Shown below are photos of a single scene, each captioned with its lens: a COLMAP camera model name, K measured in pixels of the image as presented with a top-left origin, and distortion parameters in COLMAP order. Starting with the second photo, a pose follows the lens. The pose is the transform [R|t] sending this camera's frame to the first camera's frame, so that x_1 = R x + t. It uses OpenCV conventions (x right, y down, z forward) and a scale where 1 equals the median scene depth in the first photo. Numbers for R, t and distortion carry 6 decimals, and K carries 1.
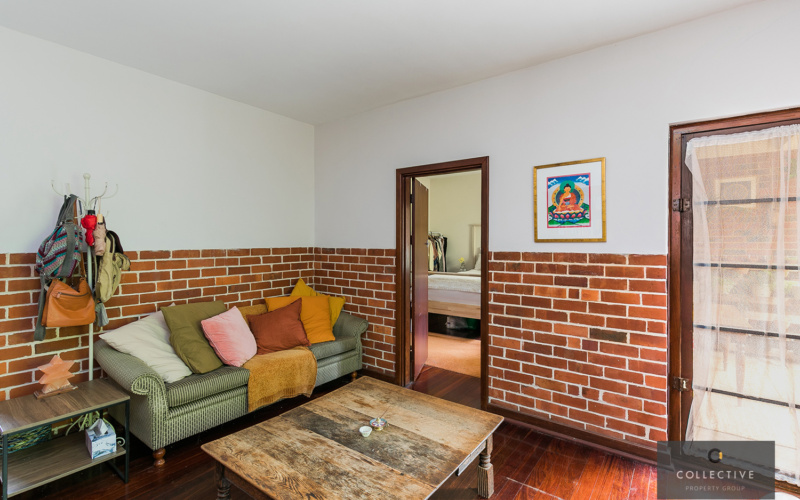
lens RADIAL K [[366.2, 0, 402.0], [0, 366.2, 241.5], [0, 0, 1]] dist [-0.000455, -0.000161]
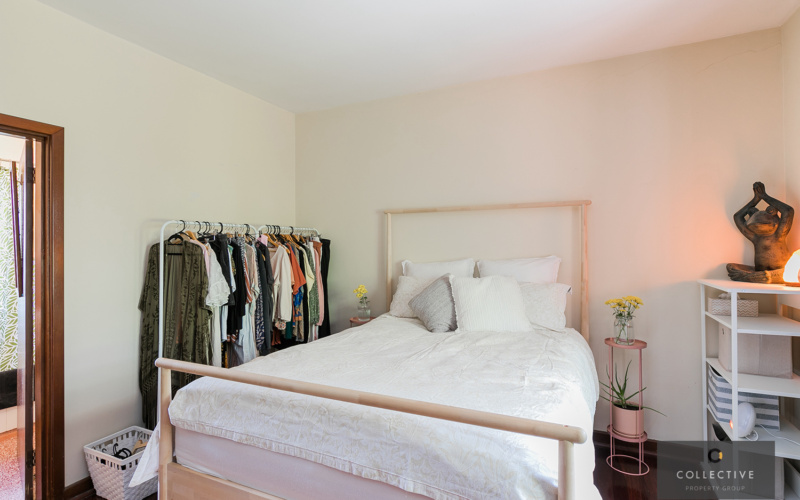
lens RADIAL K [[408.3, 0, 399.9], [0, 408.3, 243.9], [0, 0, 1]] dist [0.004349, 0.000866]
pose [[0.977916, -0.009785, 0.208769, 0.275305], [0.011439, 0.999912, -0.006717, -0.005335], [-0.208685, 0.008957, 0.977942, 1.314882]]
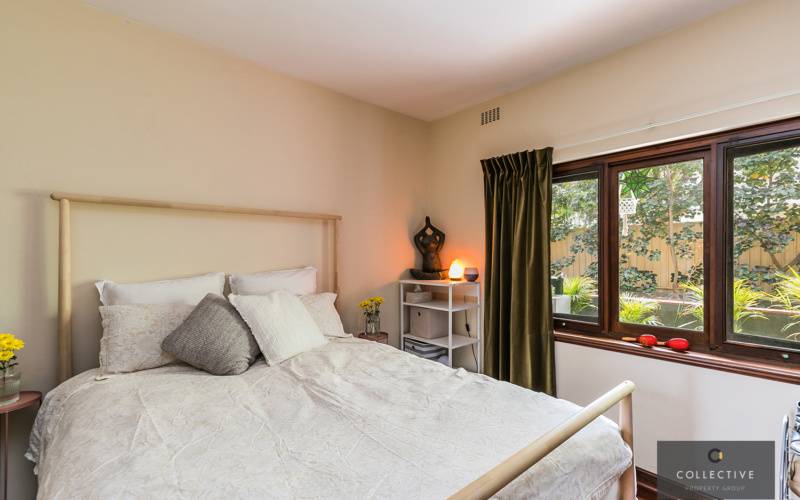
lens RADIAL K [[366.2, 0, 400.9], [0, 366.2, 256.8], [0, 0, 1]] dist [-0.000455, -0.000161]
pose [[0.189880, -0.010328, 0.981753, -0.019180], [0.006823, 0.999934, 0.009199, -0.009985], [-0.981784, 0.004952, 0.189938, 1.842461]]
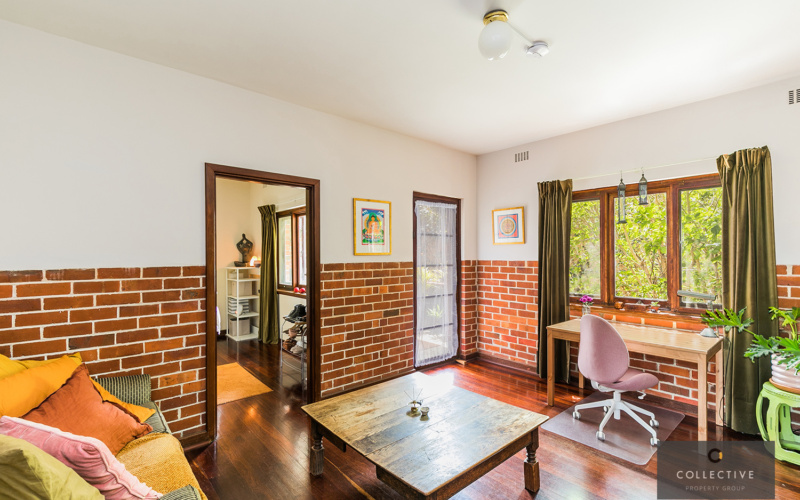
lens RADIAL K [[366.2, 0, 404.5], [0, 366.2, 253.5], [0, 0, 1]] dist [-0.000455, -0.000161]
pose [[0.201721, -0.002367, 0.979440, -0.865413], [0.004590, 0.999988, 0.001471, -0.005925], [-0.979432, 0.004199, 0.201730, 0.539397]]
